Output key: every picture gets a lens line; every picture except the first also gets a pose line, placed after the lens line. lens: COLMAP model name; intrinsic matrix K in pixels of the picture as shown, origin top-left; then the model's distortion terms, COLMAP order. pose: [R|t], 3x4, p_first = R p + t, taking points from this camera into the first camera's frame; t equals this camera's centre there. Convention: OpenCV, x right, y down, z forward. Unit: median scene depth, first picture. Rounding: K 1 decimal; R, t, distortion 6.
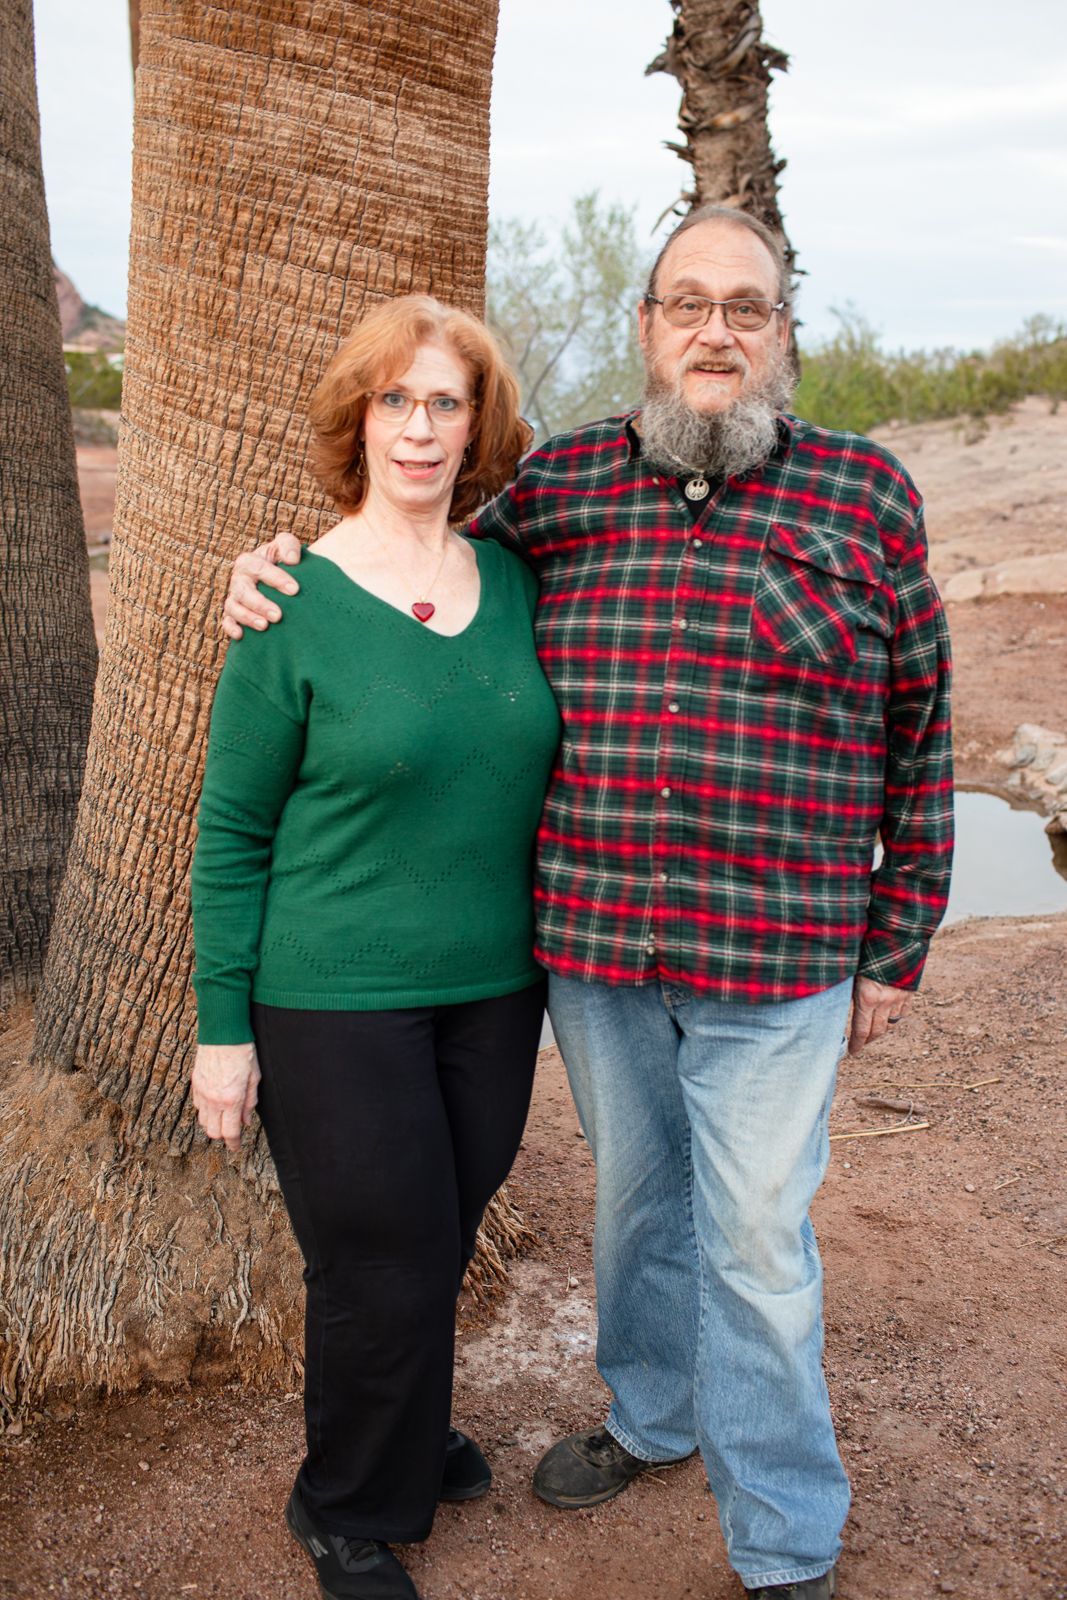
lens RADIAL K [[1584.4, 0, 526.8], [0, 1584.4, 797.6], [0, 0, 1]] dist [-0.068558, 0.000000]
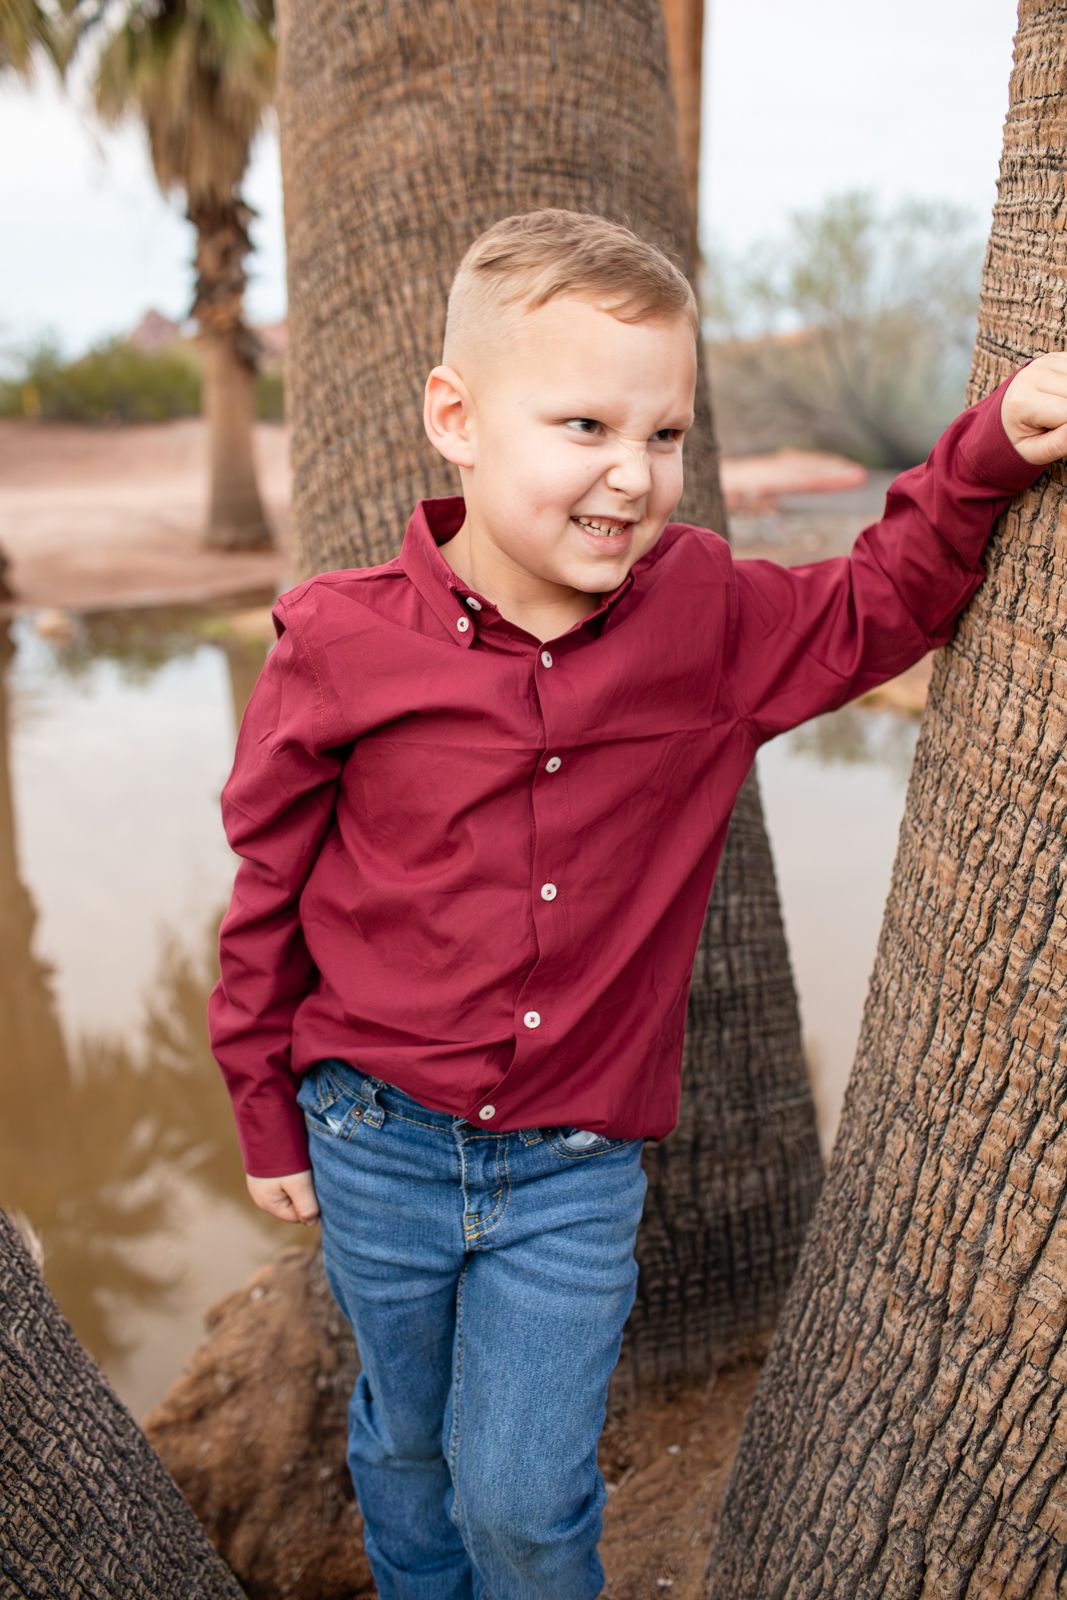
lens RADIAL K [[1534.8, 0, 529.0], [0, 1534.8, 794.8], [0, 0, 1]] dist [-0.054425, 0.000000]
pose [[0.969042, -0.001360, -0.246891, -0.289422], [0.000767, 0.999997, -0.002498, -0.086695], [0.246893, 0.002231, 0.969040, 0.617296]]
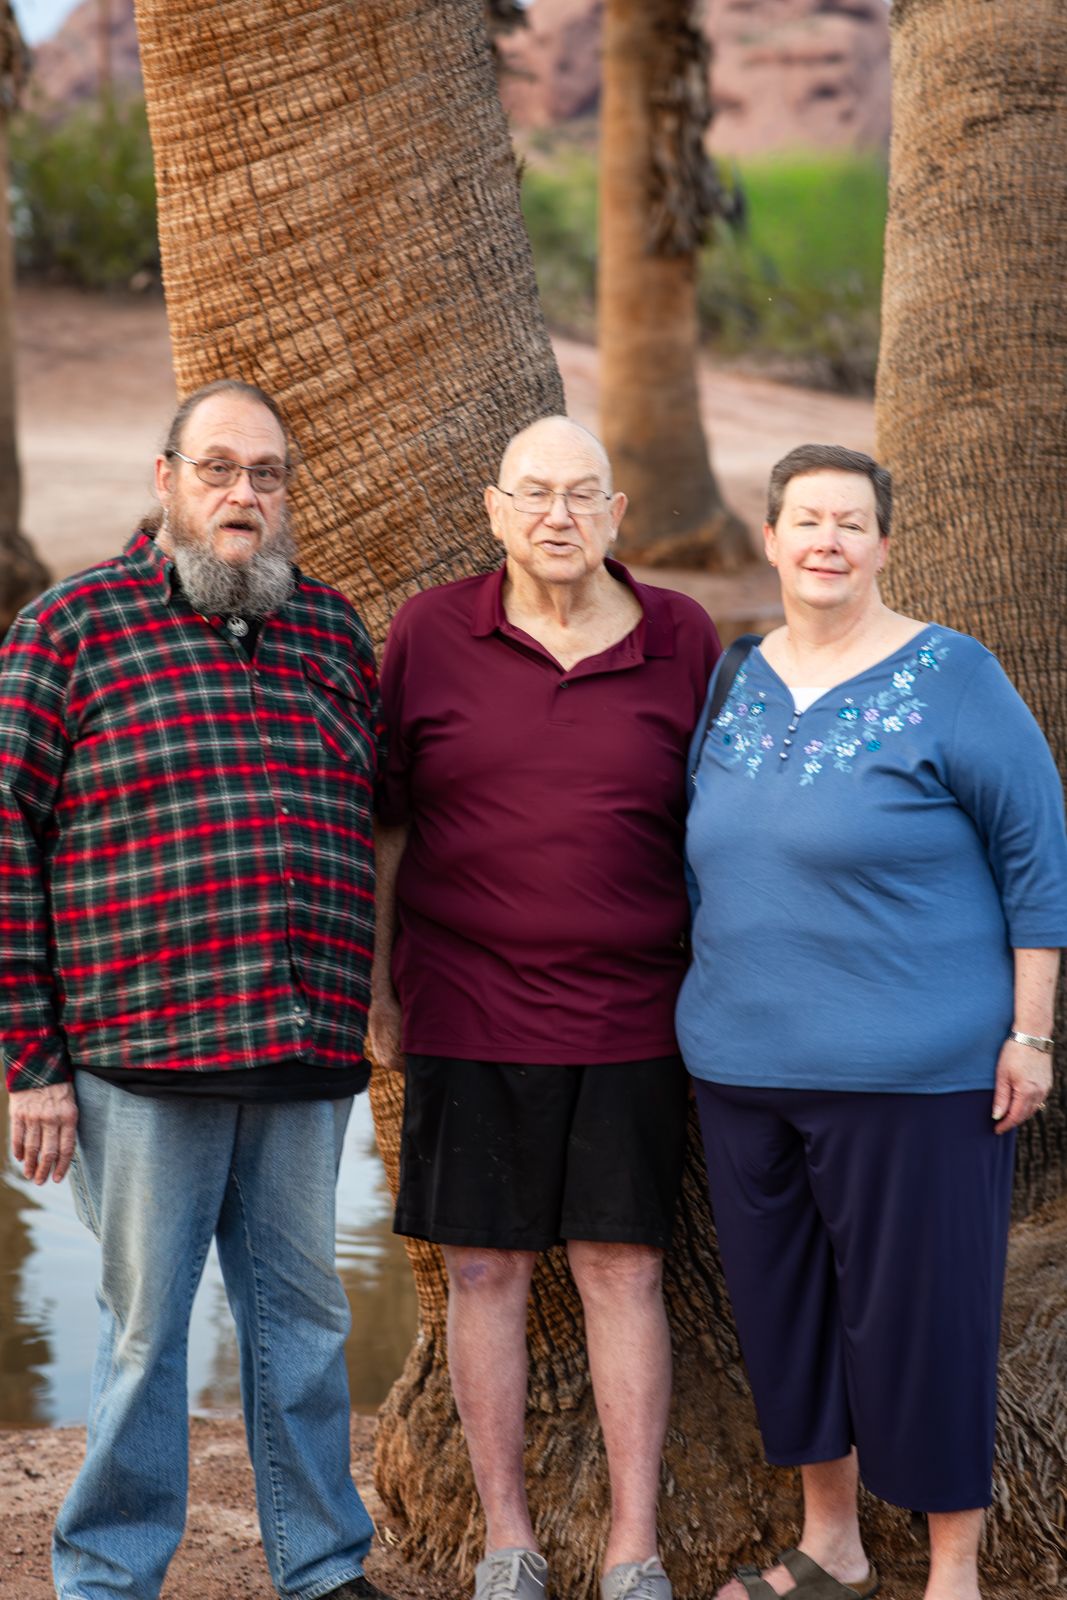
lens RADIAL K [[3812.5, 0, 552.3], [0, 3812.5, 834.7], [0, 0, 1]] dist [0.096544, 0.000000]
pose [[0.935974, 0.040051, -0.349784, 0.172561], [-0.075931, 0.993091, -0.089471, 0.177043], [0.343784, 0.110302, 0.932548, -1.329279]]
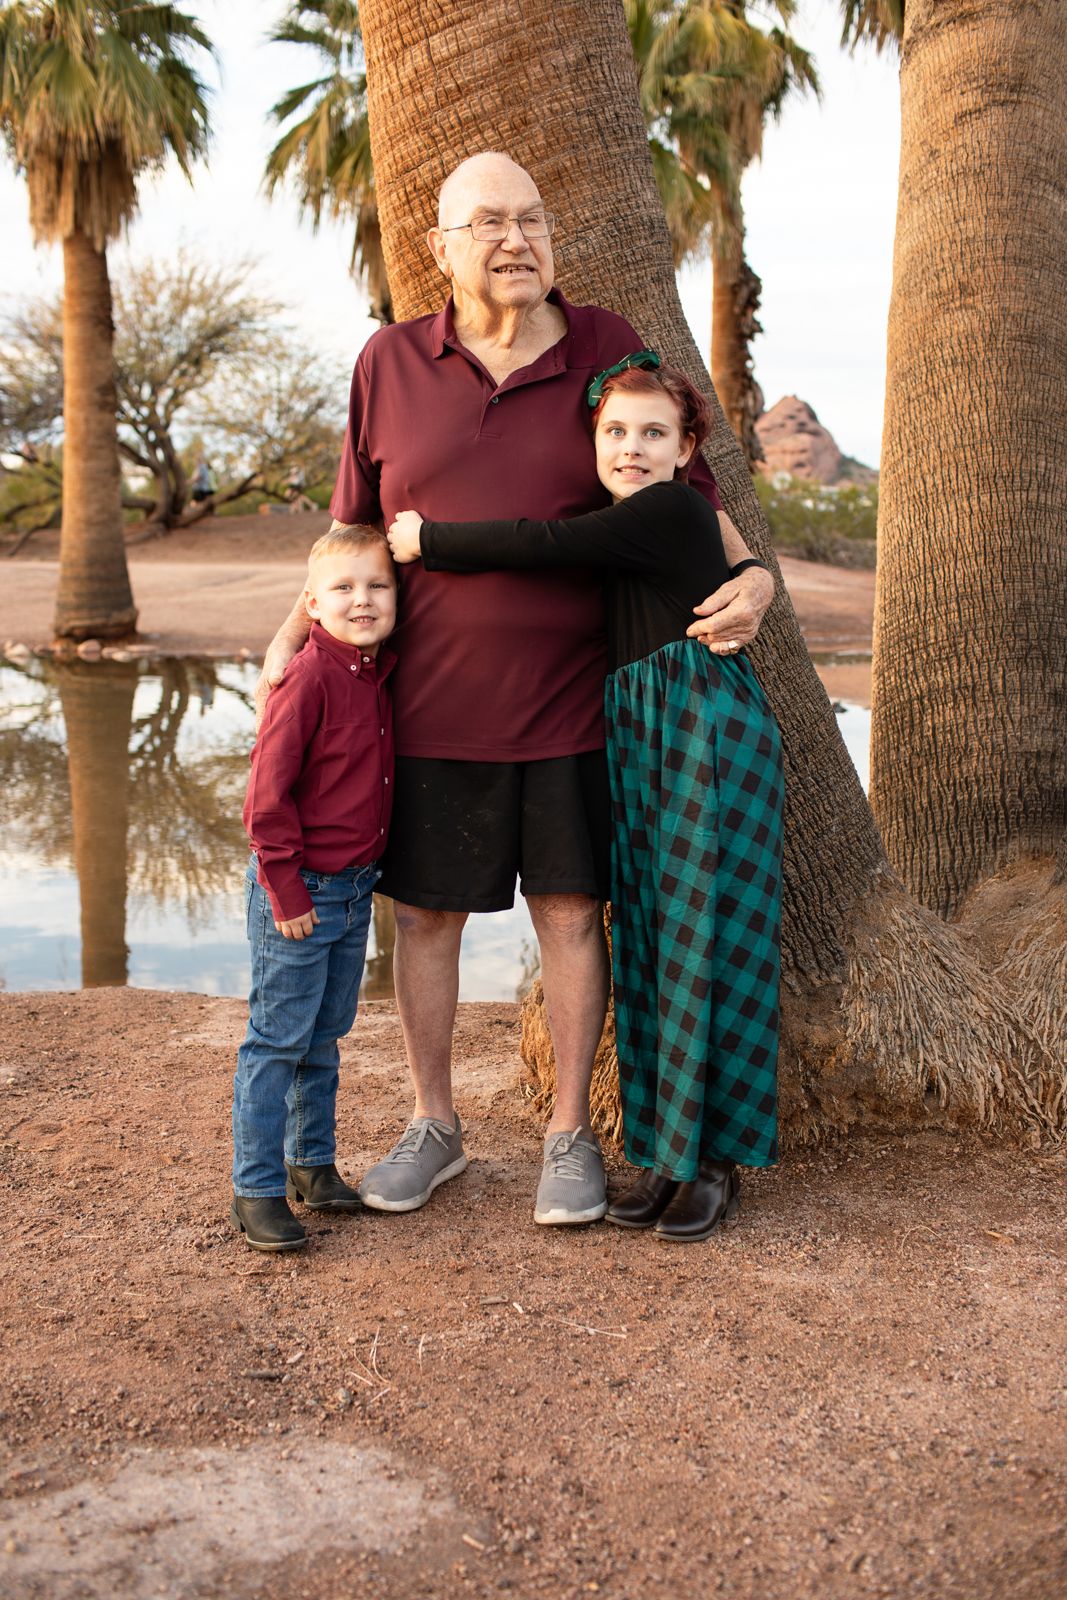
lens RADIAL K [[1534.8, 0, 538.5], [0, 1534.8, 802.1], [0, 0, 1]] dist [-0.054425, 0.000000]
pose [[0.898381, 0.064548, -0.434448, -0.185357], [-0.099706, 0.993290, -0.058601, 0.238271], [0.427751, 0.095963, 0.898788, -0.270113]]
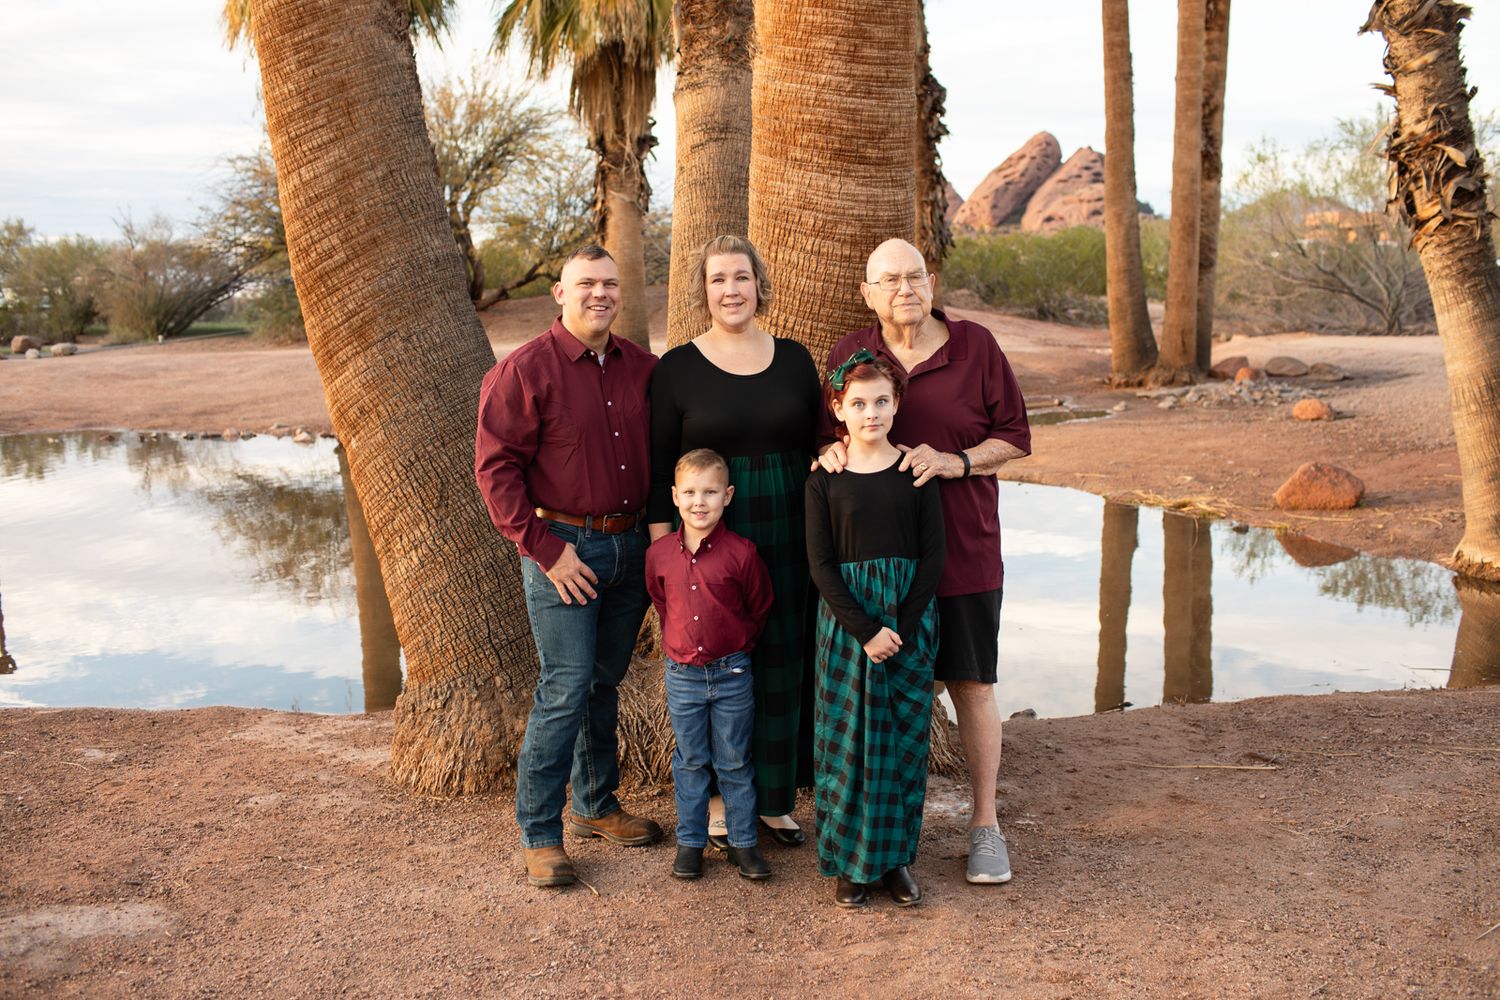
lens RADIAL K [[1438.9, 0, 754.6], [0, 1438.9, 503.0], [0, 0, 1]] dist [-0.054425, 0.000000]
pose [[0.863707, 0.031526, -0.503007, 0.742896], [-0.079776, 0.994011, -0.074683, 0.147452], [0.497640, 0.104632, 0.861050, -0.647588]]
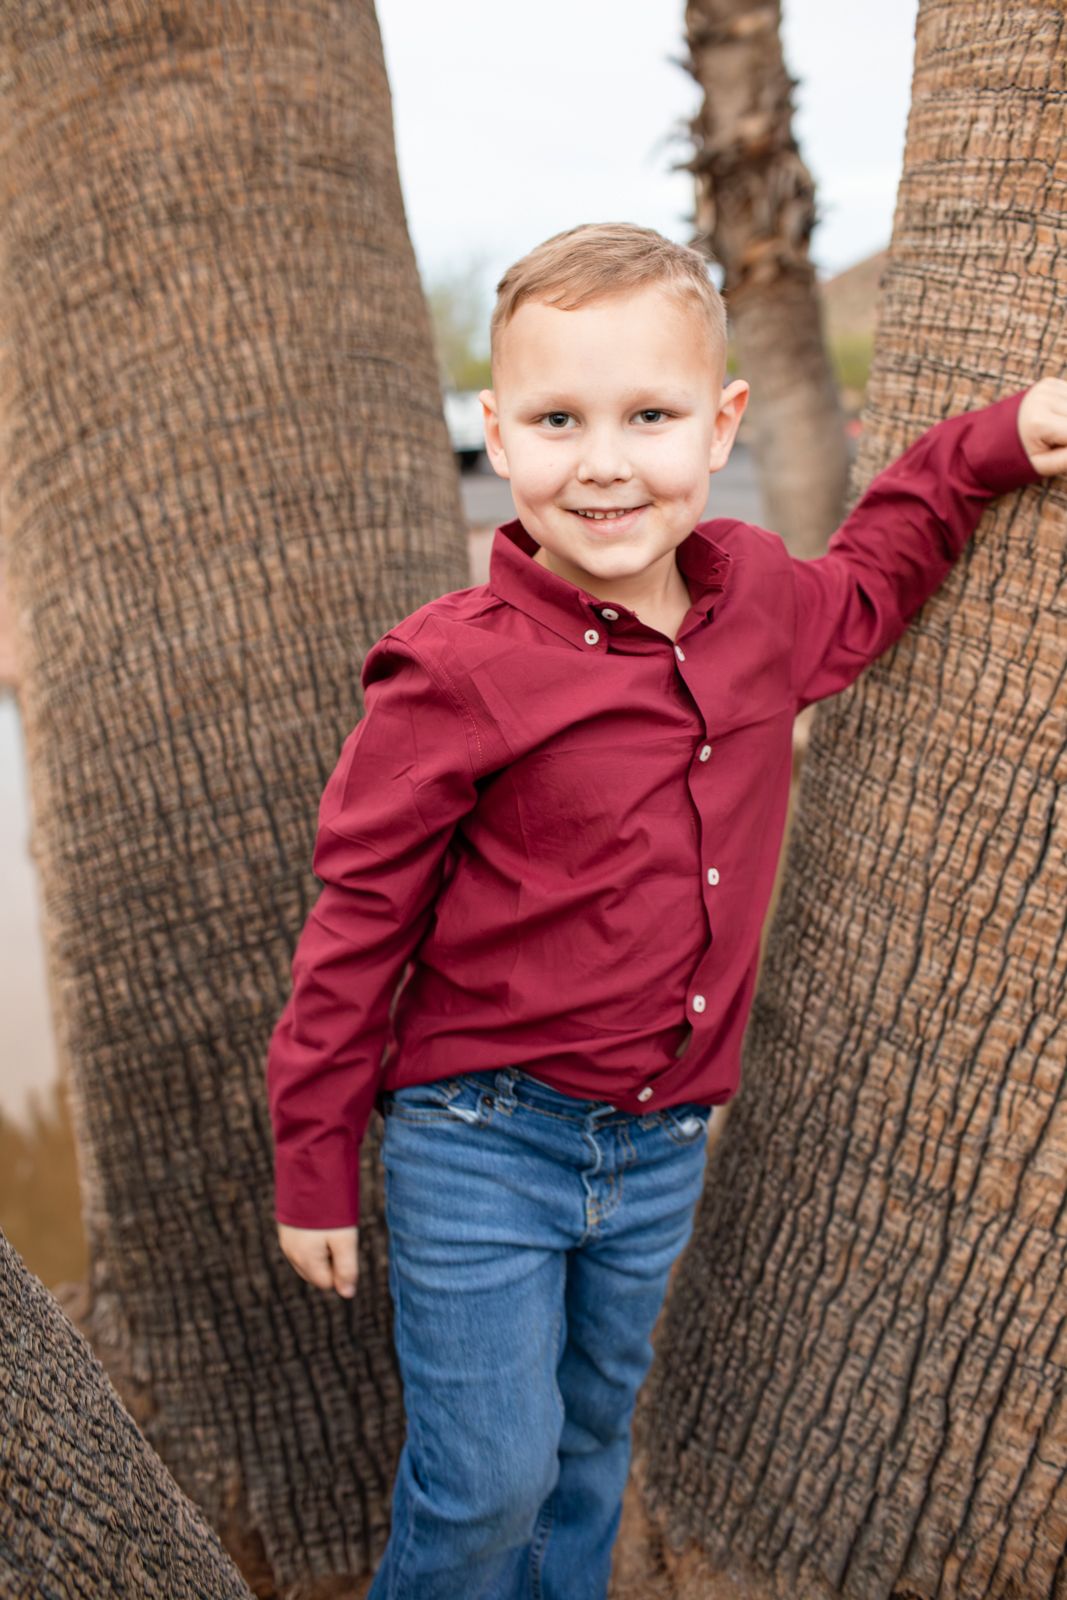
lens RADIAL K [[1534.8, 0, 517.7], [0, 1534.8, 798.5], [0, 0, 1]] dist [-0.054425, 0.000000]
pose [[0.982821, -0.071287, 0.170241, -0.485257], [0.070472, 0.997455, 0.010835, -0.088002], [-0.170580, 0.001348, 0.985343, 0.597663]]
